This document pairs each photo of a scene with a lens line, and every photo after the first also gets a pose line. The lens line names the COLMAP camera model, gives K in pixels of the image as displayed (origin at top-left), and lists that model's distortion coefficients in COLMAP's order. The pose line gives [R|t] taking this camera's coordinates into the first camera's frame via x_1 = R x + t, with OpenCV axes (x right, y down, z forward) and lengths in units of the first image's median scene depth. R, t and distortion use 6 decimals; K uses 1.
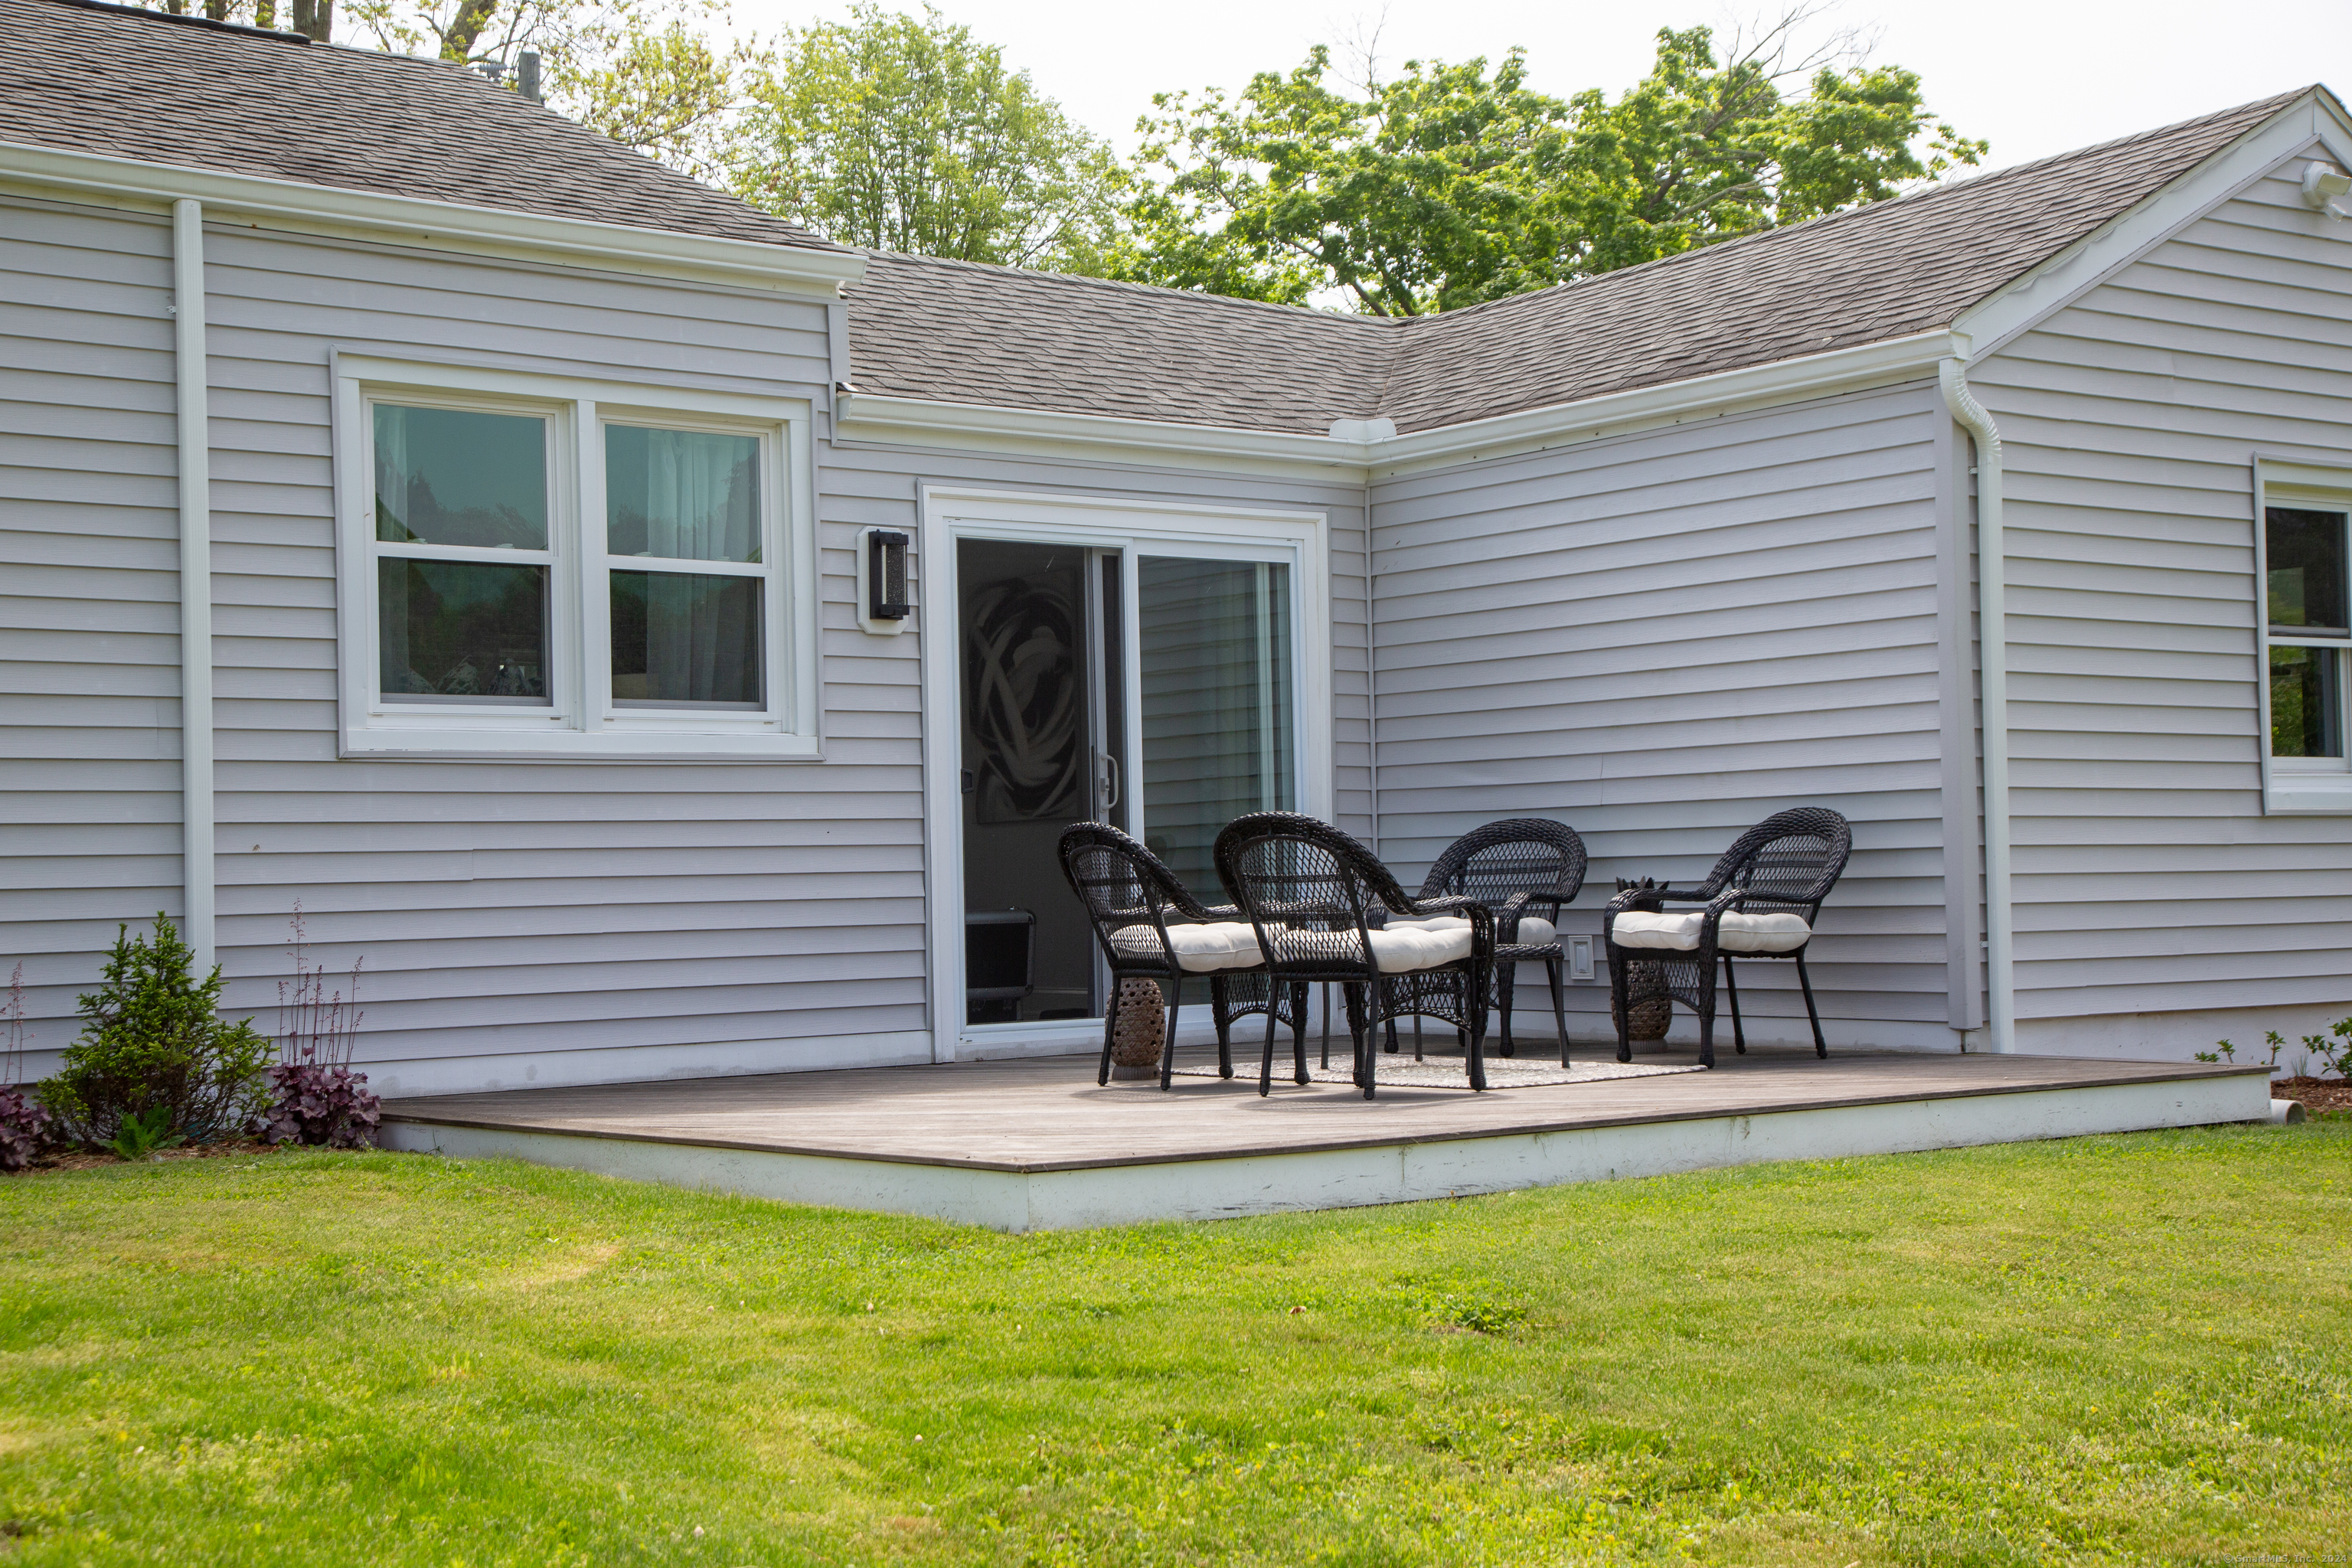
lens RADIAL K [[3164.4, 0, 1177.2], [0, 3164.4, 790.0], [0, 0, 1]] dist [0.115343, 0.000000]
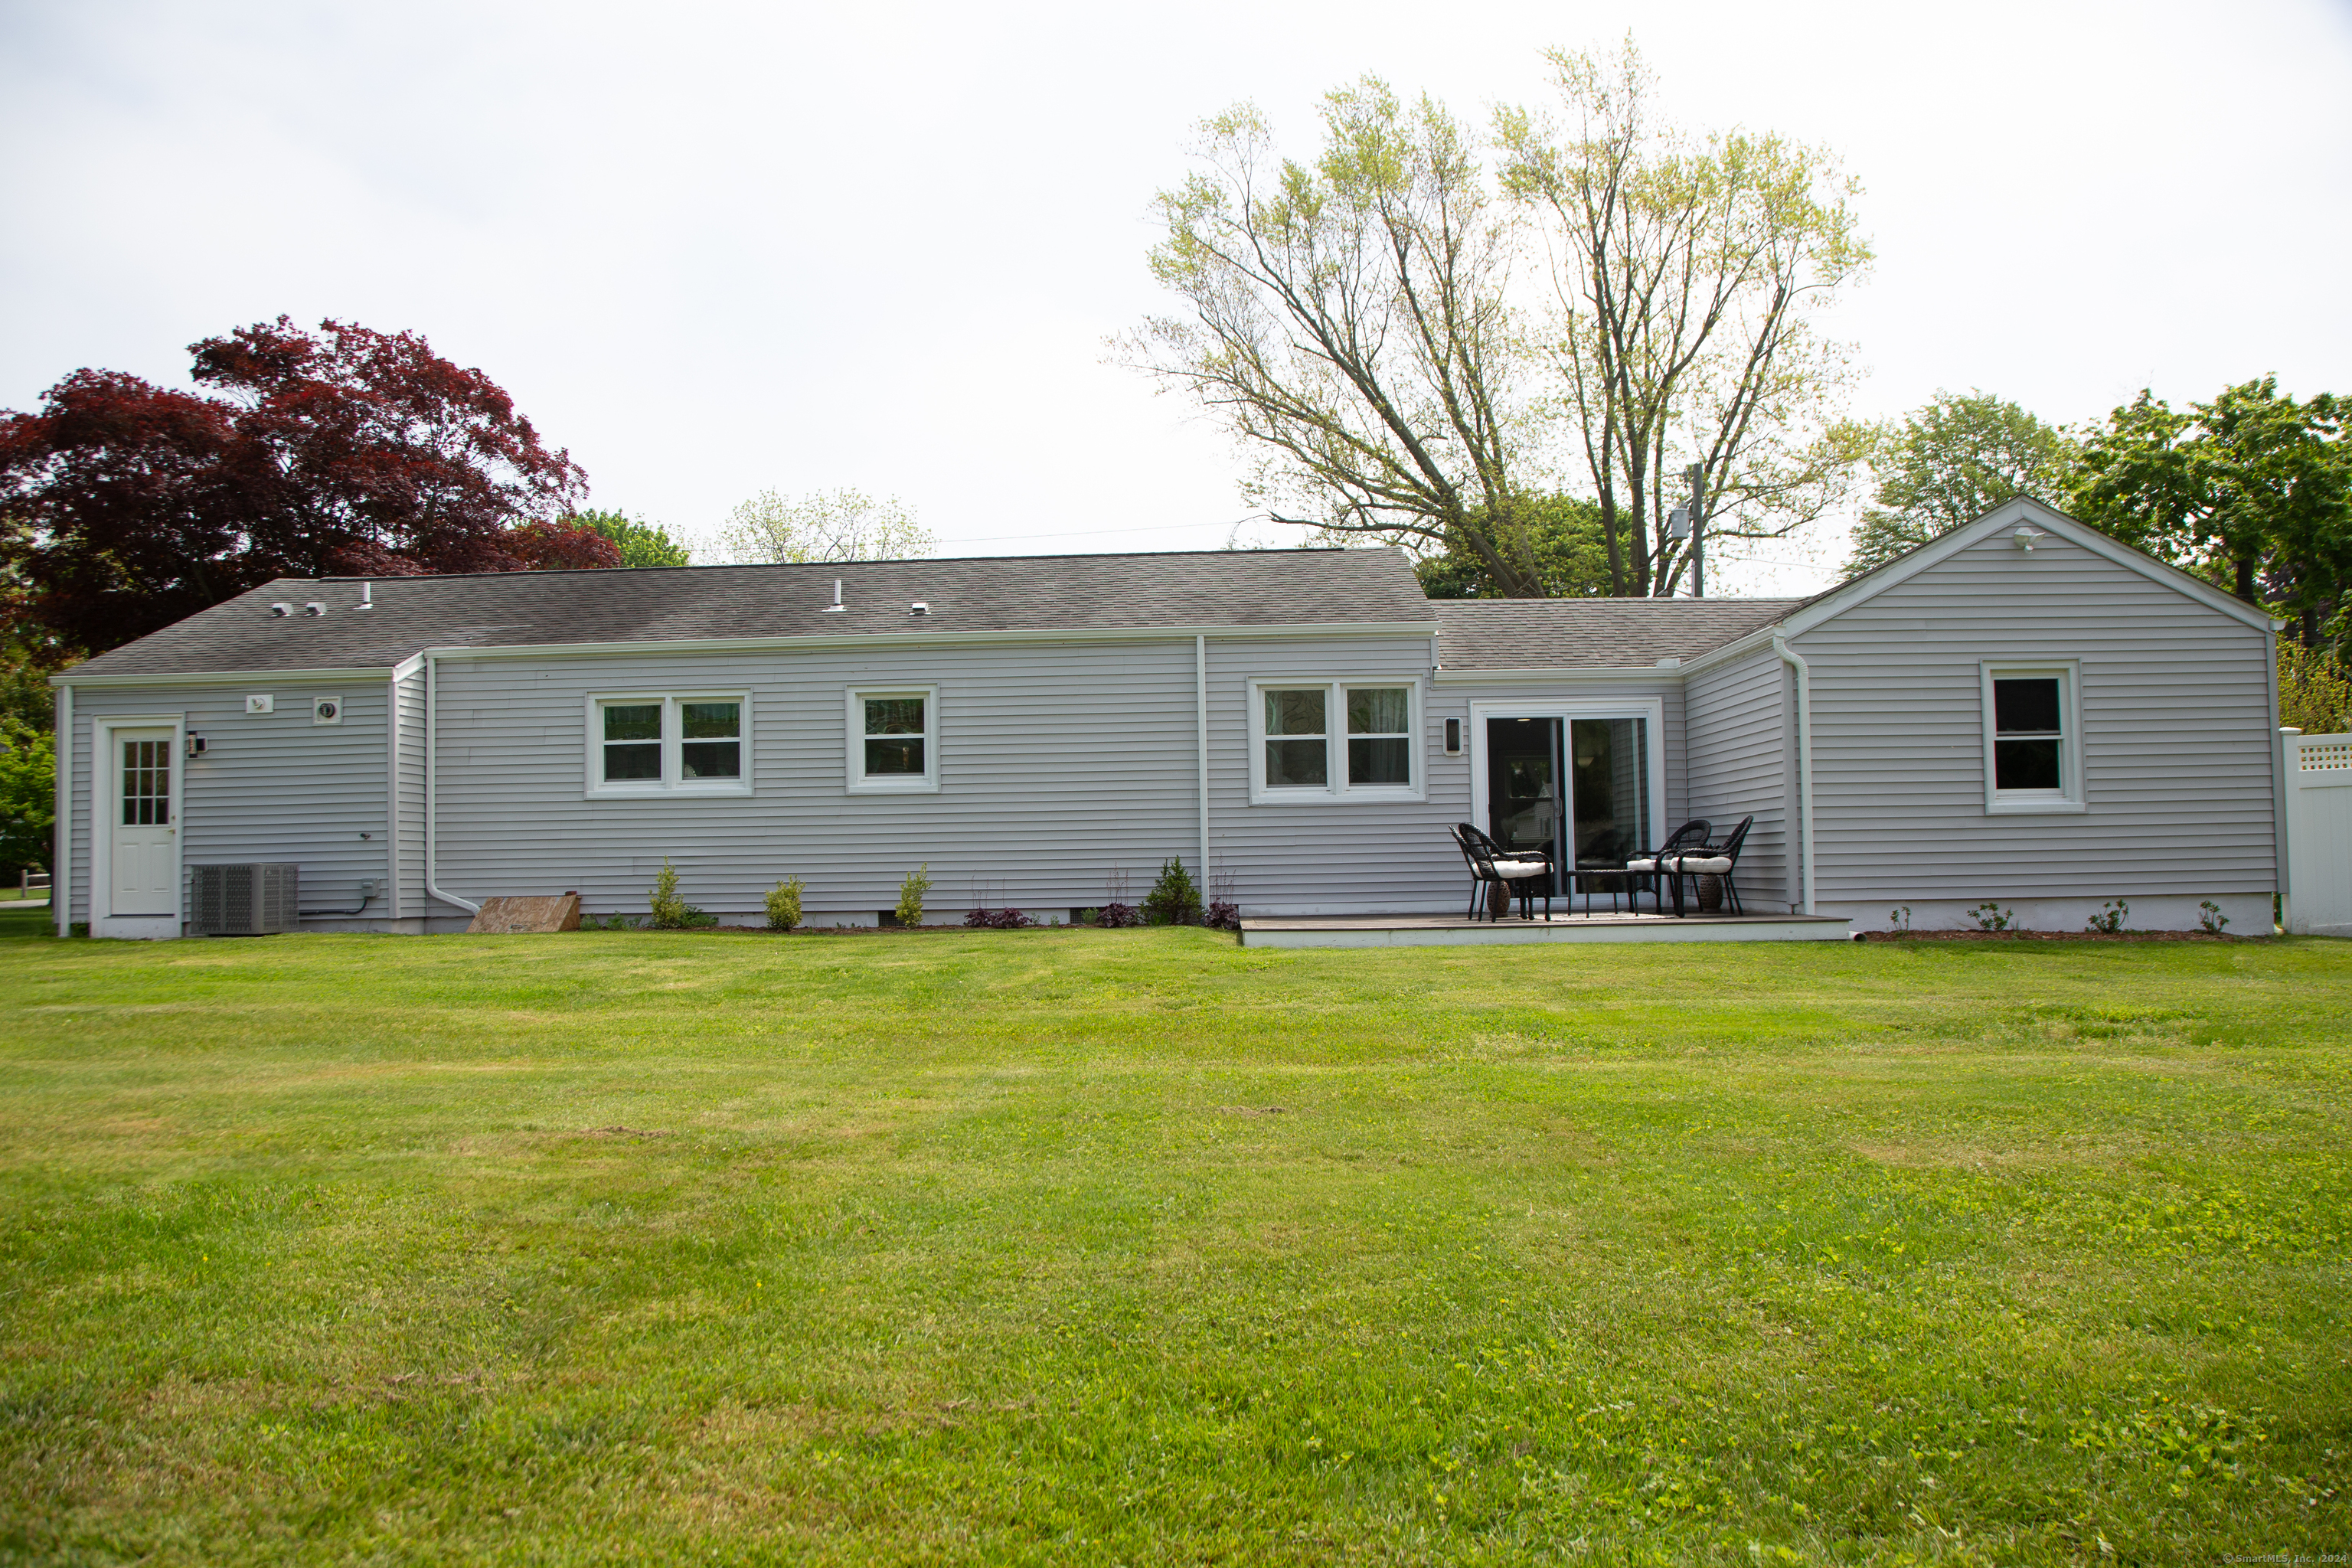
lens RADIAL K [[1648.3, 0, 1173.9], [0, 1648.3, 784.3], [0, 0, 1]] dist [-0.093209, 0.036079]
pose [[0.776768, -0.022647, -0.629379, 0.641650], [0.019775, 0.999738, -0.011568, -0.013114], [0.629476, -0.003460, 0.777012, -0.277762]]
